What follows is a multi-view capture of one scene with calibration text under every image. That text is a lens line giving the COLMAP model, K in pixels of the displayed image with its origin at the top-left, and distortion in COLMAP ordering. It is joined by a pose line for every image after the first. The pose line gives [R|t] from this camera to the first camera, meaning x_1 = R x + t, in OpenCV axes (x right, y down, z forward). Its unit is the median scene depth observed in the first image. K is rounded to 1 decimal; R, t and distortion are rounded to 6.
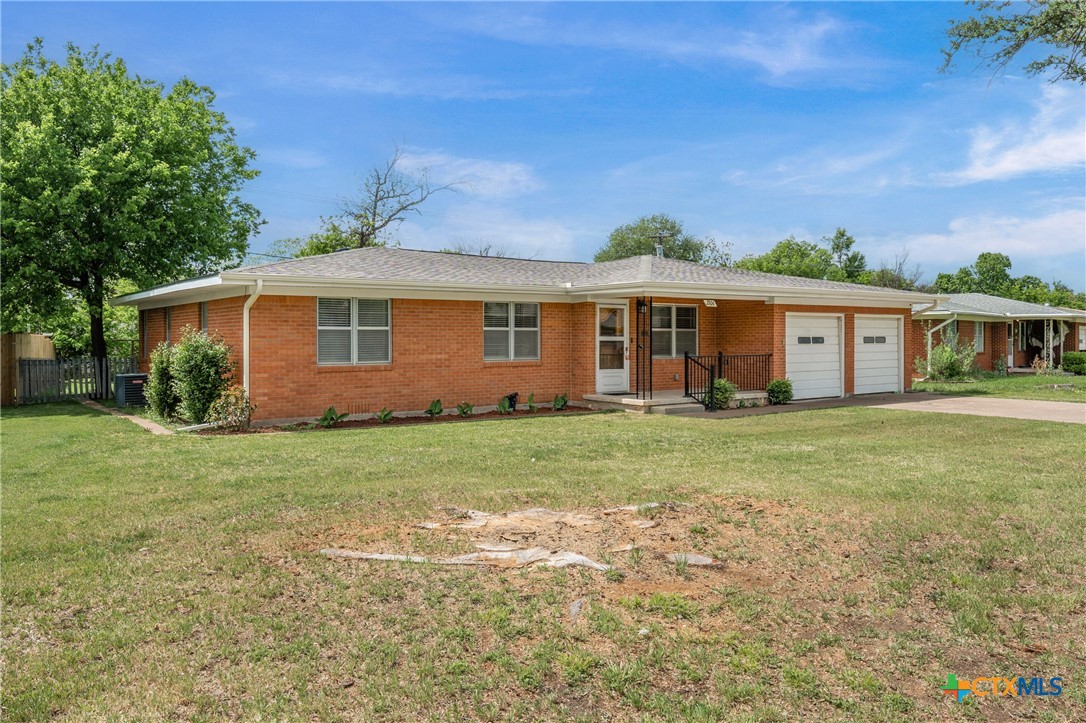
lens RADIAL K [[789.0, 0, 542.7], [0, 789.0, 356.3], [0, 0, 1]] dist [0.005050, 0.000414]
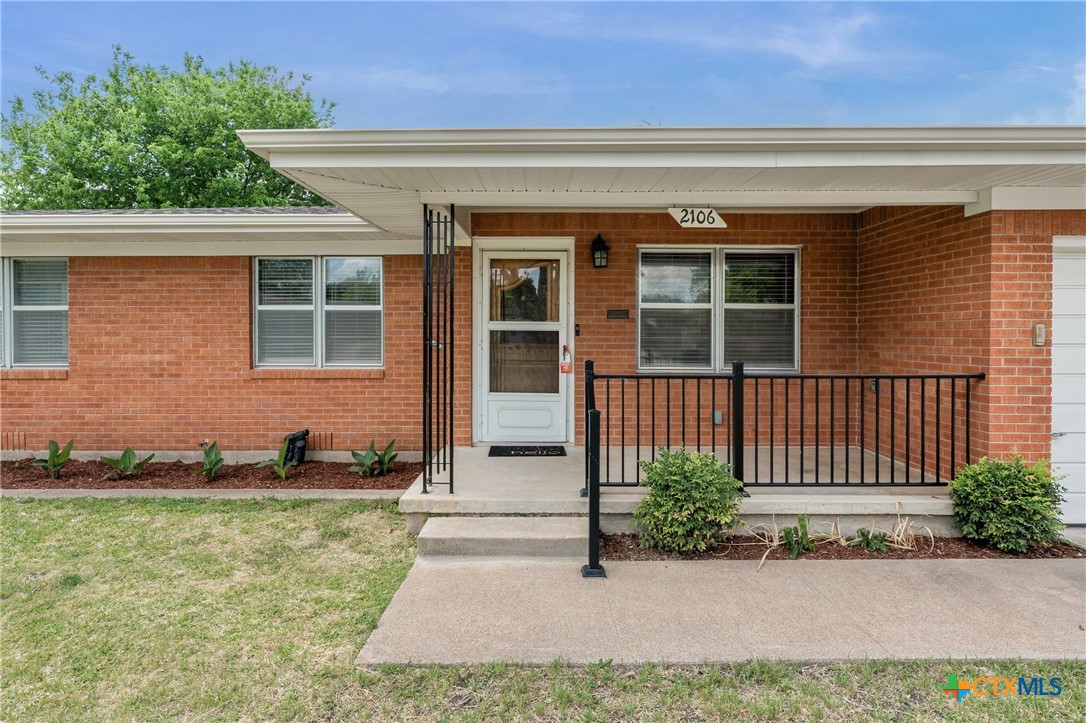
lens RADIAL K [[574.7, 0, 551.7], [0, 574.7, 341.8], [0, 0, 1]] dist [-0.008143, -0.000644]
pose [[0.800706, 0.011247, -0.598952, 0.308961], [-0.015330, 0.999881, -0.001717, -0.013272], [0.598862, 0.010557, 0.800783, 0.768518]]
